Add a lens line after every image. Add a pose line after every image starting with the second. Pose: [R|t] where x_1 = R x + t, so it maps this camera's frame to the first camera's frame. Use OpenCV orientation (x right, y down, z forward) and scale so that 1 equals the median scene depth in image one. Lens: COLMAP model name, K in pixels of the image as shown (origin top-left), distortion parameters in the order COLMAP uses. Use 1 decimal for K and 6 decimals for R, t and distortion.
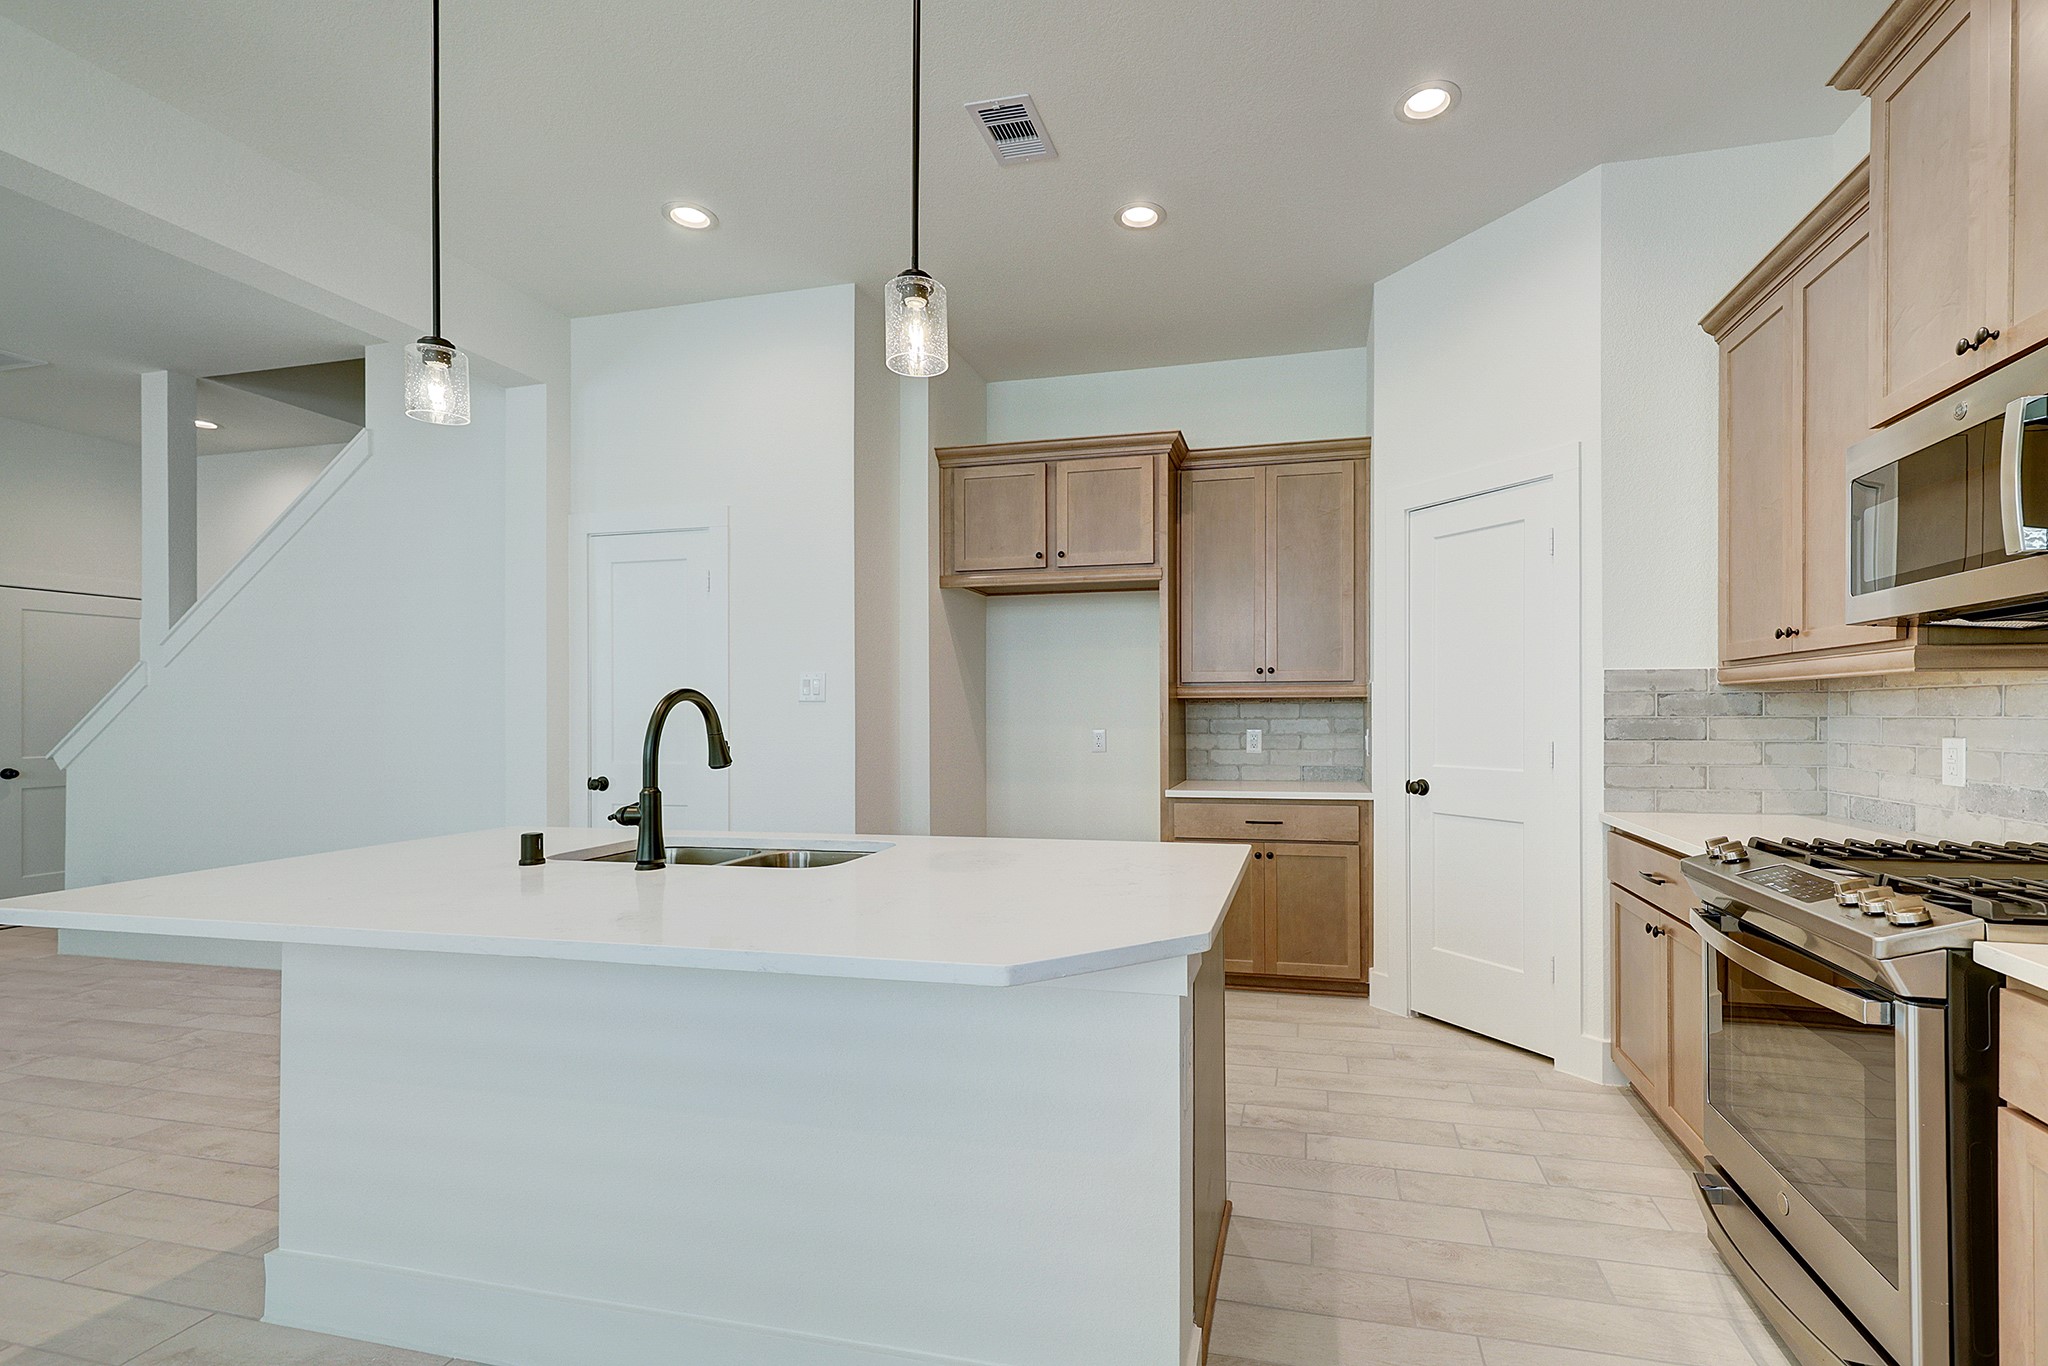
lens RADIAL K [[866.5, 0, 1088.6], [0, 866.5, 712.7], [0, 0, 1]] dist [-0.001393, -0.001749]
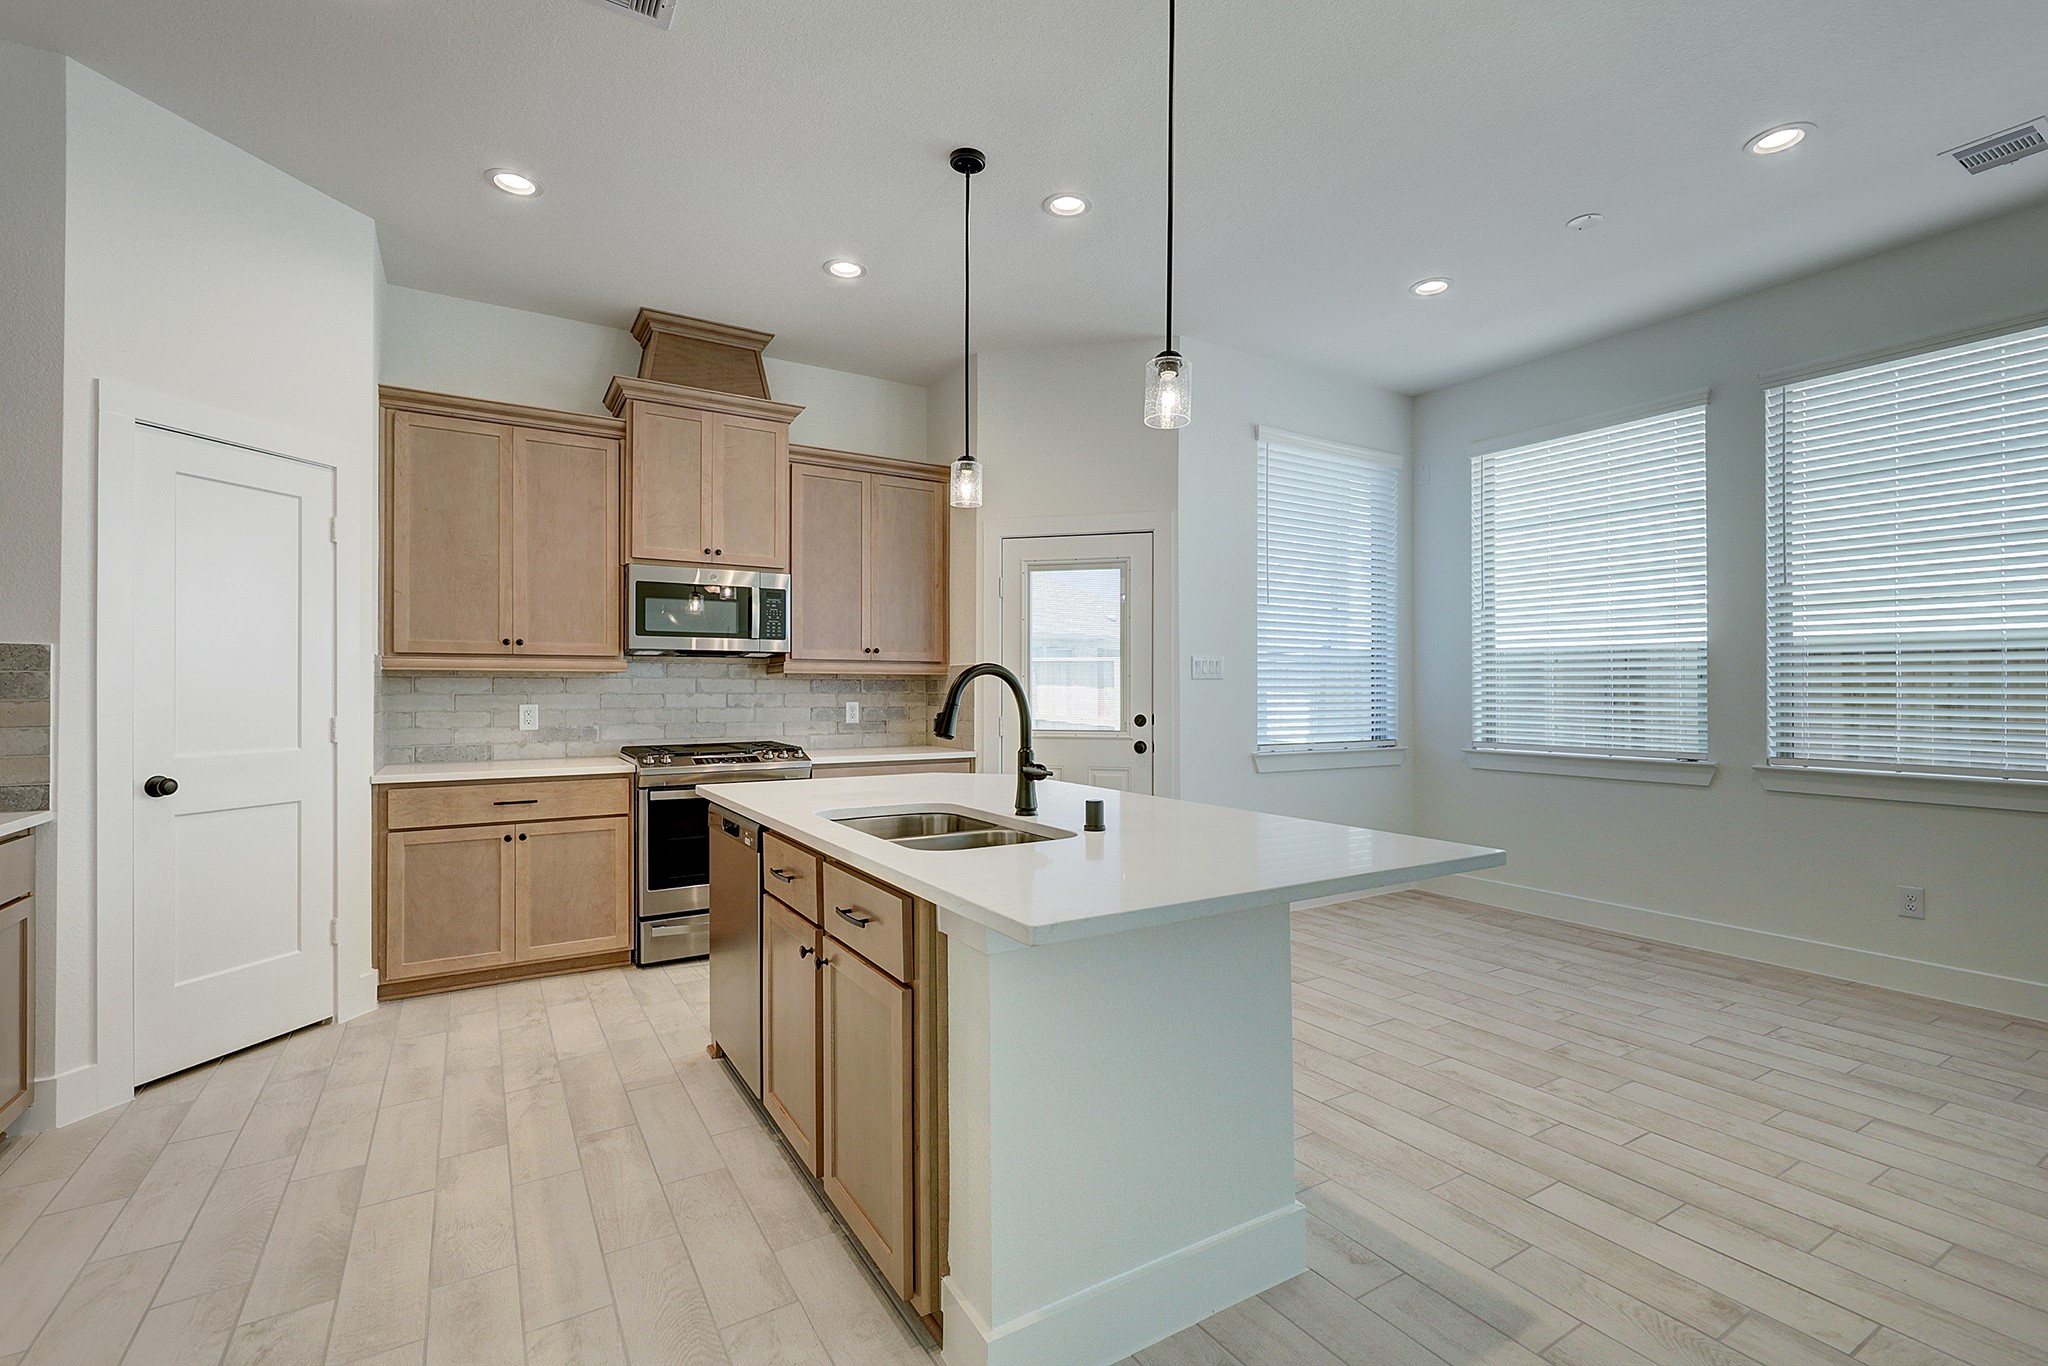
lens RADIAL K [[924.7, 0, 1047.8], [0, 924.7, 674.4], [0, 0, 1]] dist [-0.005412, -0.002872]
pose [[-0.708464, 0.015800, 0.705570, -0.892402], [0.002265, 0.999795, -0.020114, 0.004621], [-0.705744, -0.012651, -0.708354, 1.174297]]
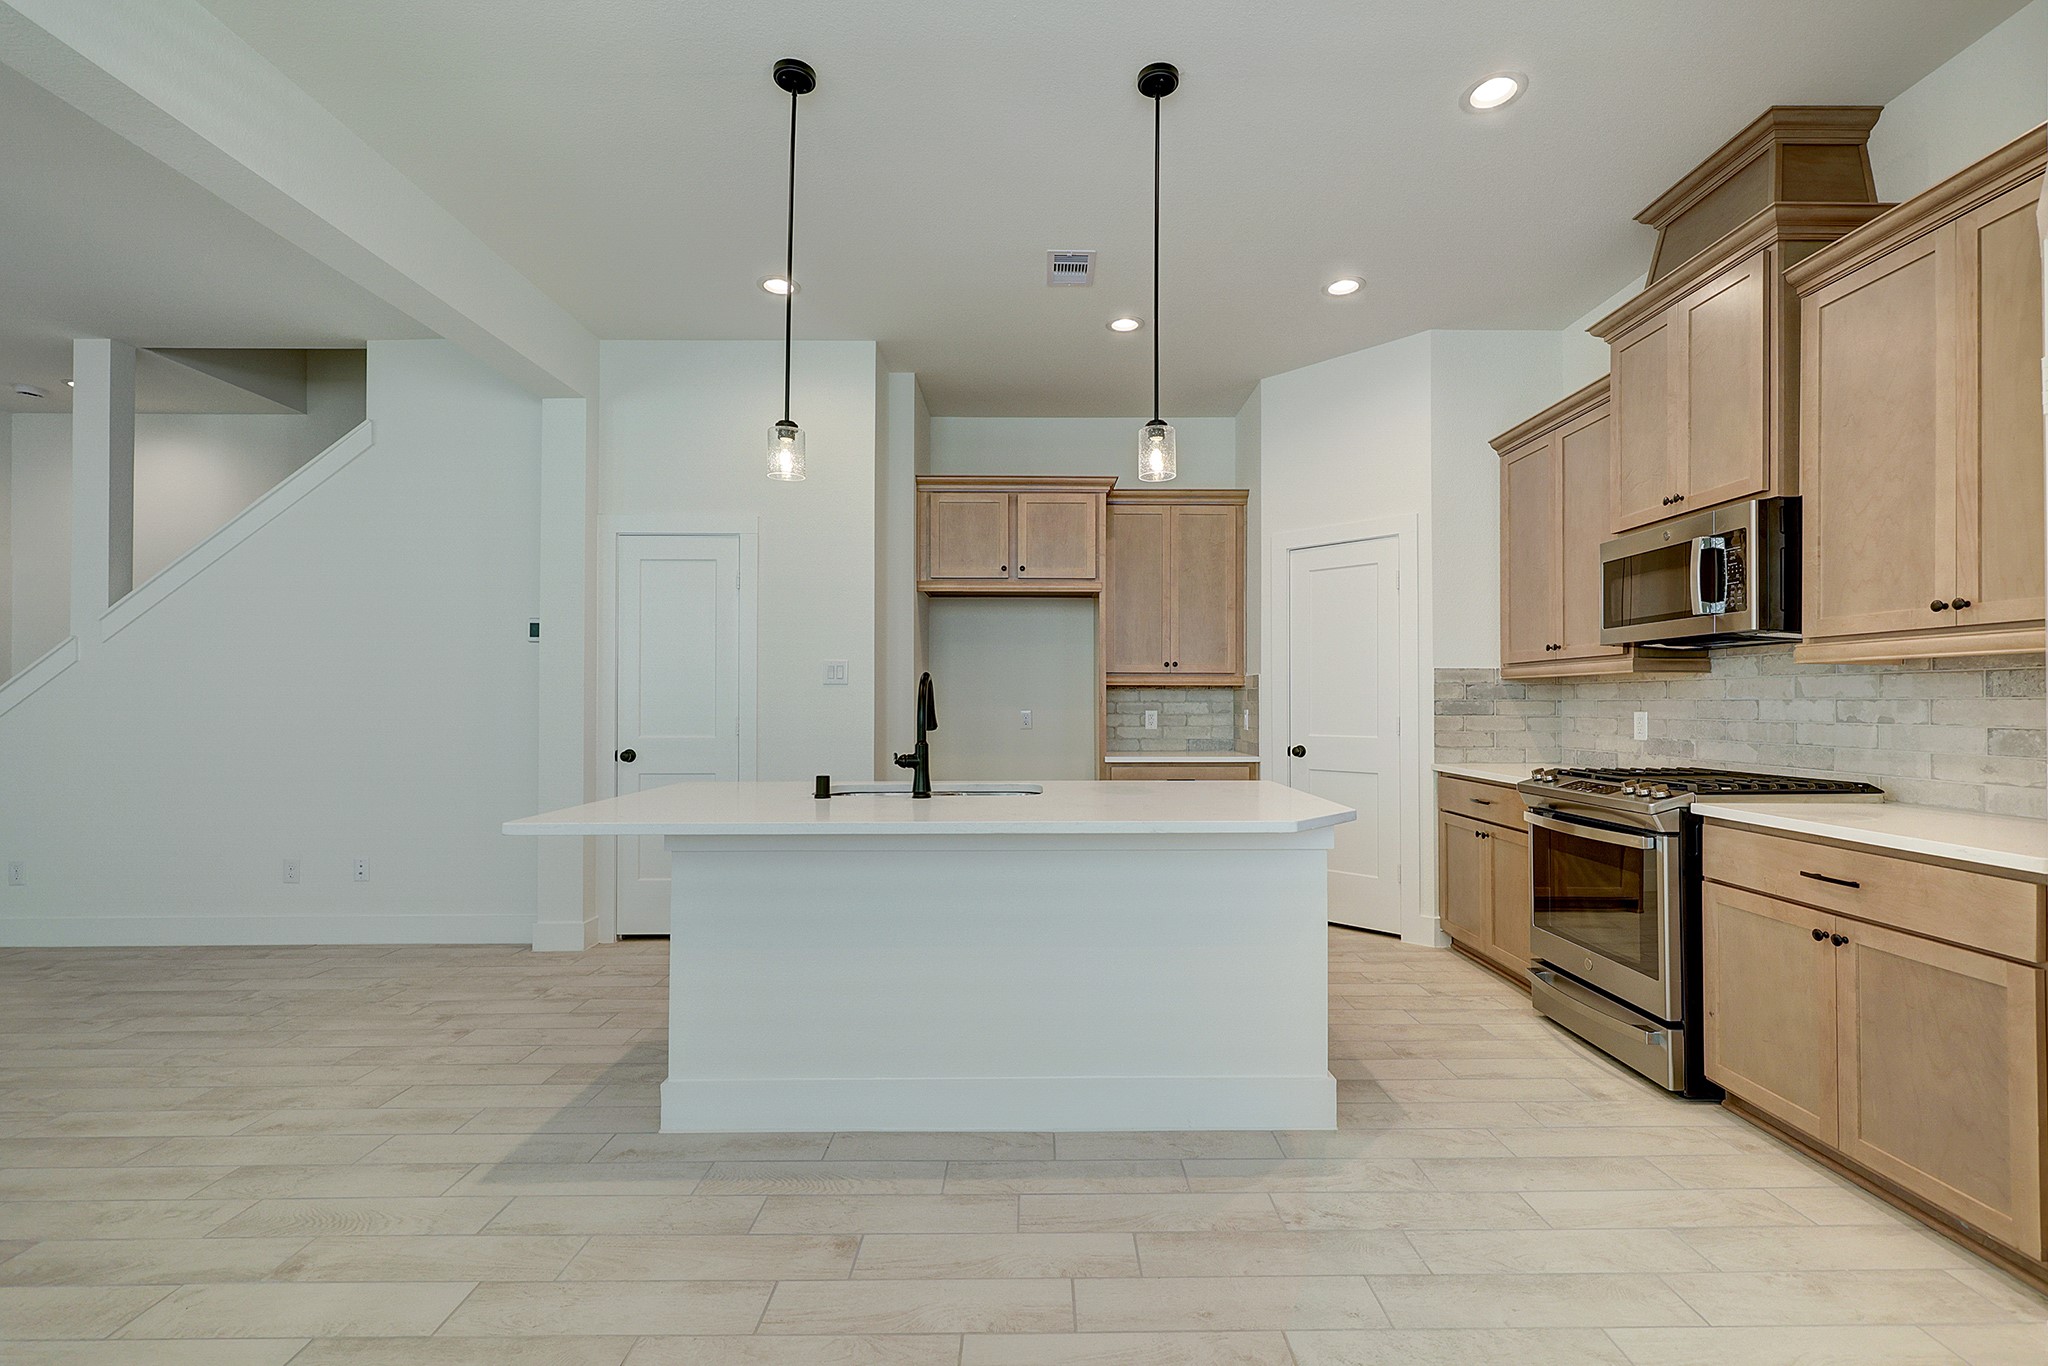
lens RADIAL K [[866.5, 0, 1022.7], [0, 866.5, 689.9], [0, 0, 1]] dist [-0.001393, -0.001749]
pose [[0.973883, 0.007969, 0.226911, -0.415159], [-0.005142, 0.999902, -0.013046, 0.010661], [-0.226992, 0.011538, 0.973828, -0.278823]]
